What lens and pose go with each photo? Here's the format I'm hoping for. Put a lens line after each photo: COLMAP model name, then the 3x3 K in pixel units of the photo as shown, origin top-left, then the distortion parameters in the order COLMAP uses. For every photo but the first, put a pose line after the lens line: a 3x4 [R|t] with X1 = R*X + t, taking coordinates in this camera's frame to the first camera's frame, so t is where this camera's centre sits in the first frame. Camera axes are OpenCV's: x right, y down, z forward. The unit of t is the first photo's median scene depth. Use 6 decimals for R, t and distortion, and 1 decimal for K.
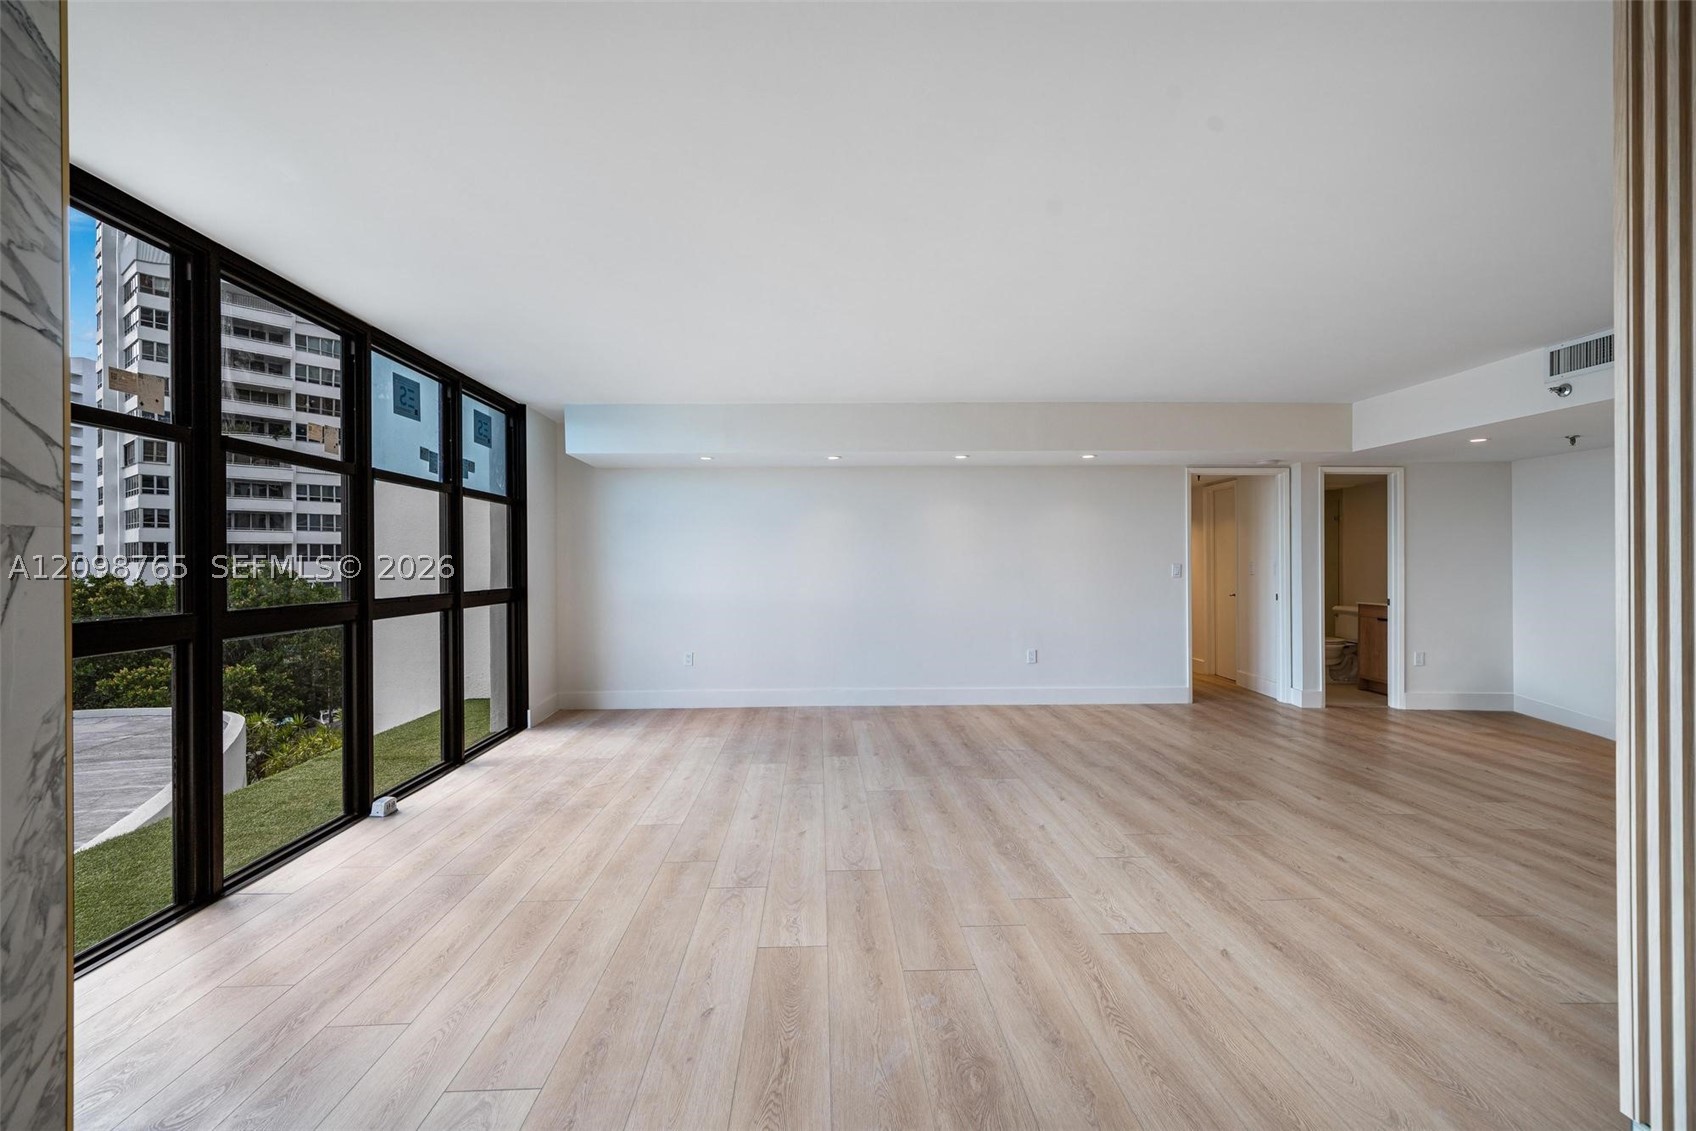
lens RADIAL K [[752.2, 0, 852.9], [0, 752.2, 561.4], [0, 0, 1]] dist [0.002561, 0.000256]
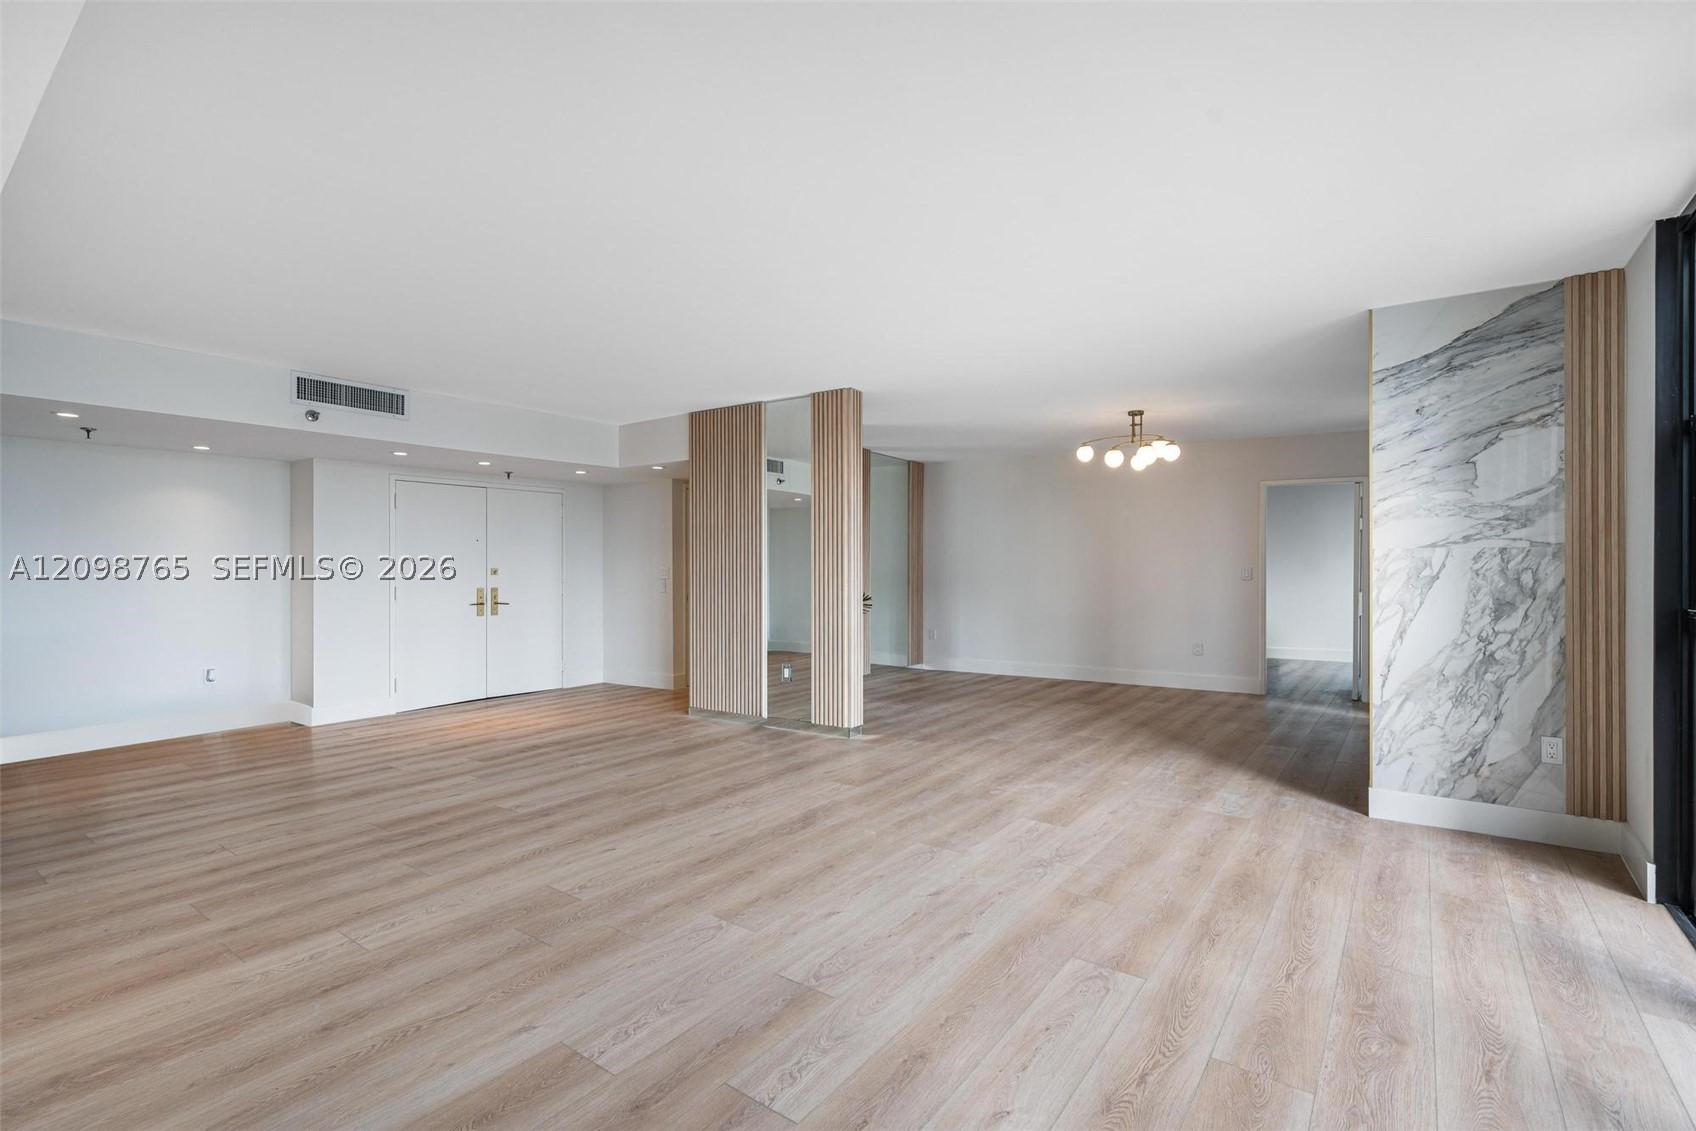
lens RADIAL K [[769.1, 0, 839.1], [0, 769.1, 566.1], [0, 0, 1]] dist [0.001410, 0.000182]
pose [[-0.776663, 0.005348, 0.629893, -0.532818], [0.001503, 0.999977, -0.006638, 0.014310], [-0.629914, -0.004209, -0.776653, 1.785674]]
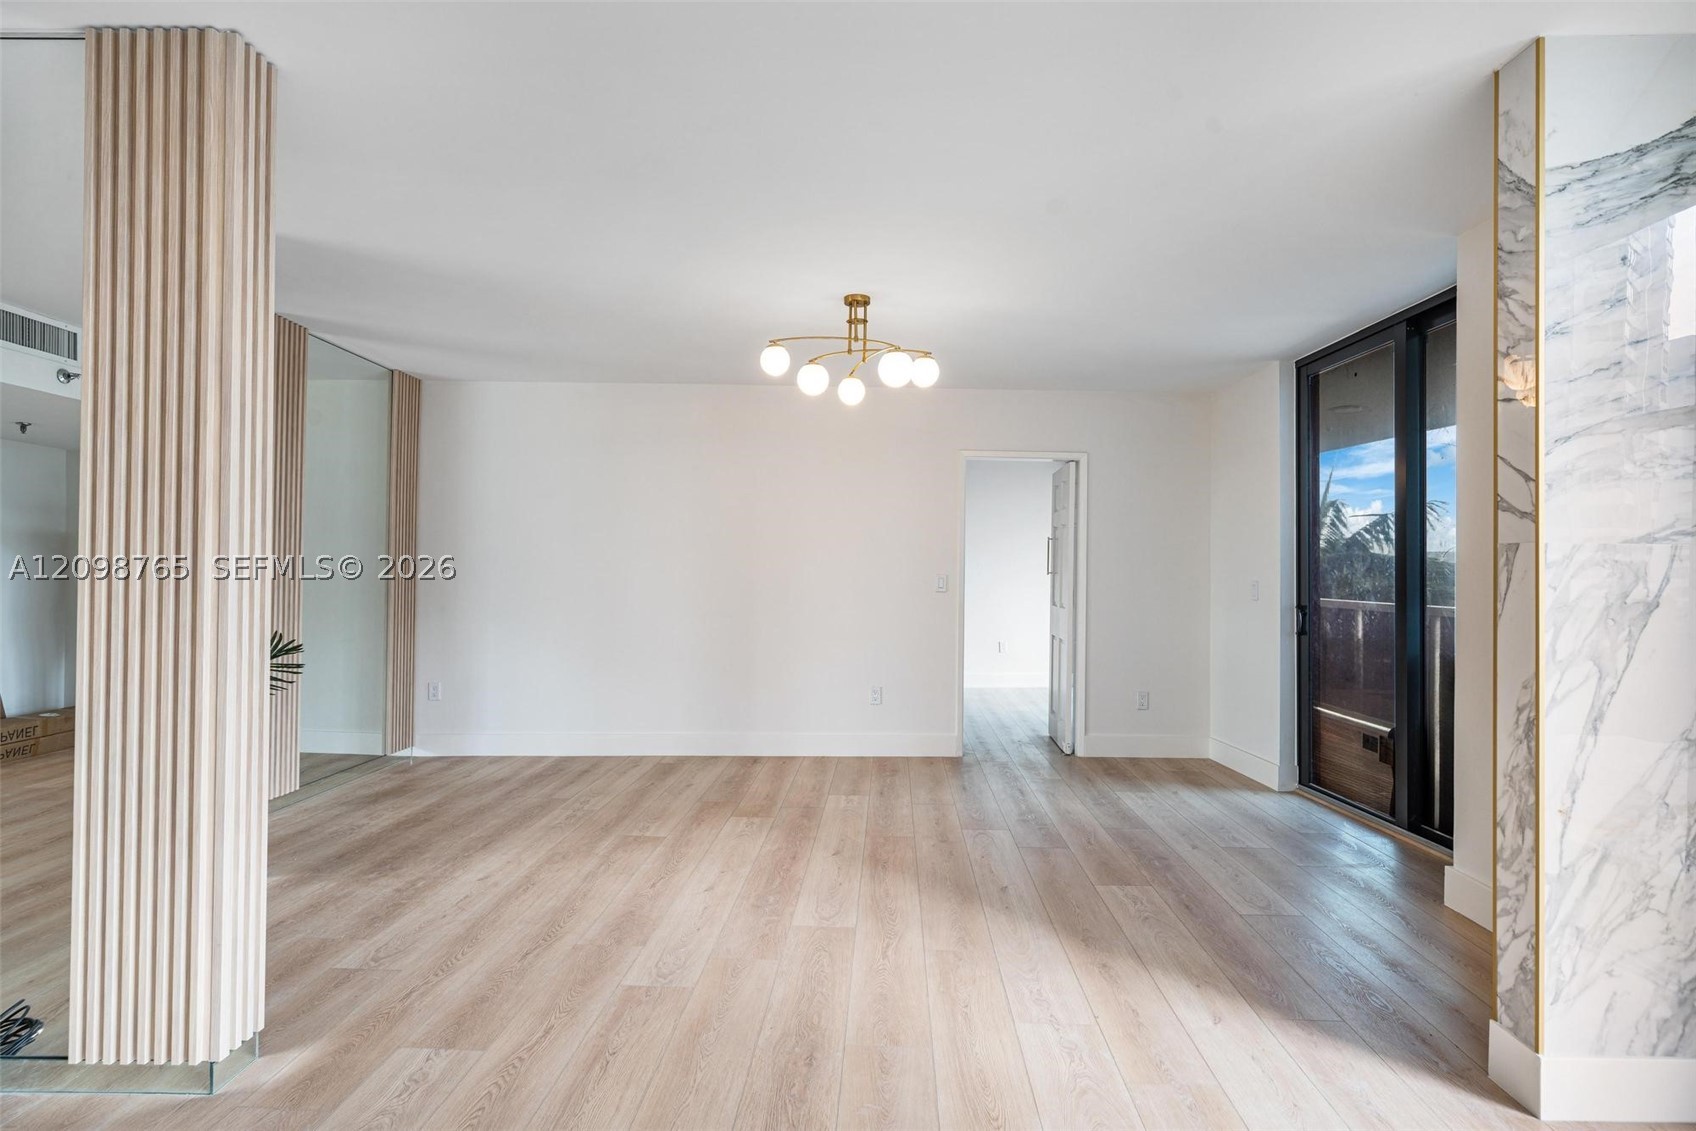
lens RADIAL K [[875.7, 0, 844.4], [0, 875.7, 563.5], [0, 0, 1]] dist [-0.000173, -0.000297]
pose [[-0.995659, -0.005319, 0.092919, -0.001974], [-0.006633, 0.999882, -0.013834, 0.008411], [-0.092834, -0.014391, -0.995578, 1.057311]]
